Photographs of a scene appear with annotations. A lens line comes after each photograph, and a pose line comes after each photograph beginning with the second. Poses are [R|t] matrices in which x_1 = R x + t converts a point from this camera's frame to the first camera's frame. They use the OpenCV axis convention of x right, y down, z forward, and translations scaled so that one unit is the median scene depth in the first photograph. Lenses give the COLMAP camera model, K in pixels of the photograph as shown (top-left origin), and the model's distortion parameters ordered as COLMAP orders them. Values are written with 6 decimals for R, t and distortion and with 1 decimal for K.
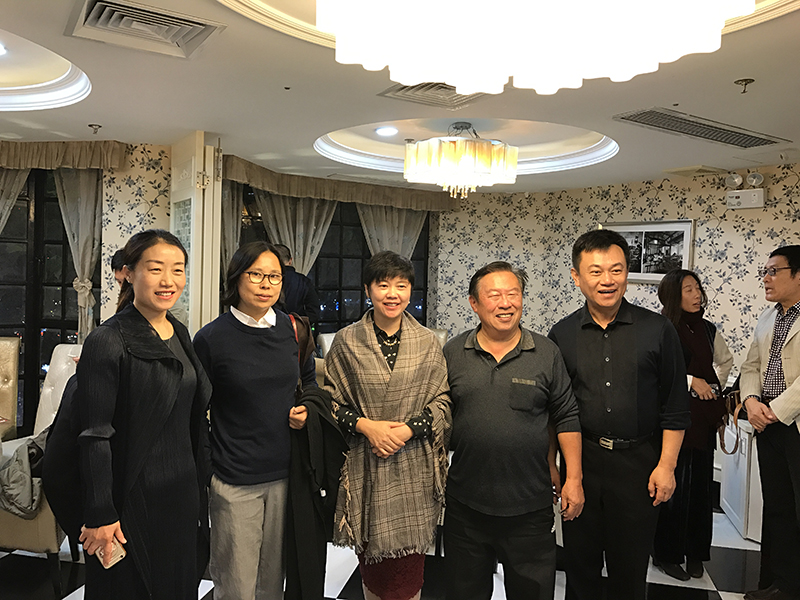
lens RADIAL K [[661.0, 0, 401.7], [0, 661.0, 300.2], [0, 0, 1]] dist [0.007676, -0.002255]
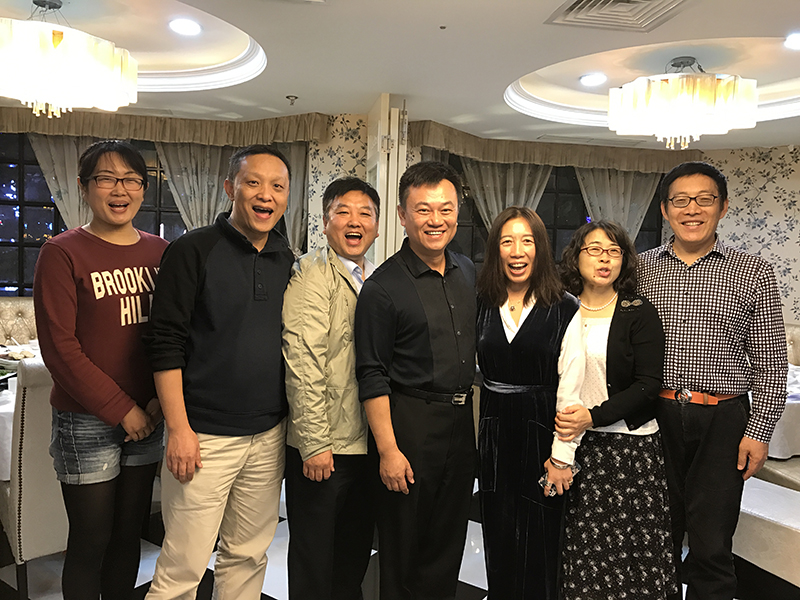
lens RADIAL K [[661.0, 0, 402.4], [0, 661.0, 301.4], [0, 0, 1]] dist [0.007676, -0.002255]
pose [[0.926286, 0.027983, -0.375780, 0.080420], [-0.017280, 0.999344, 0.031823, 0.016599], [0.376424, -0.022984, 0.926162, 0.081178]]
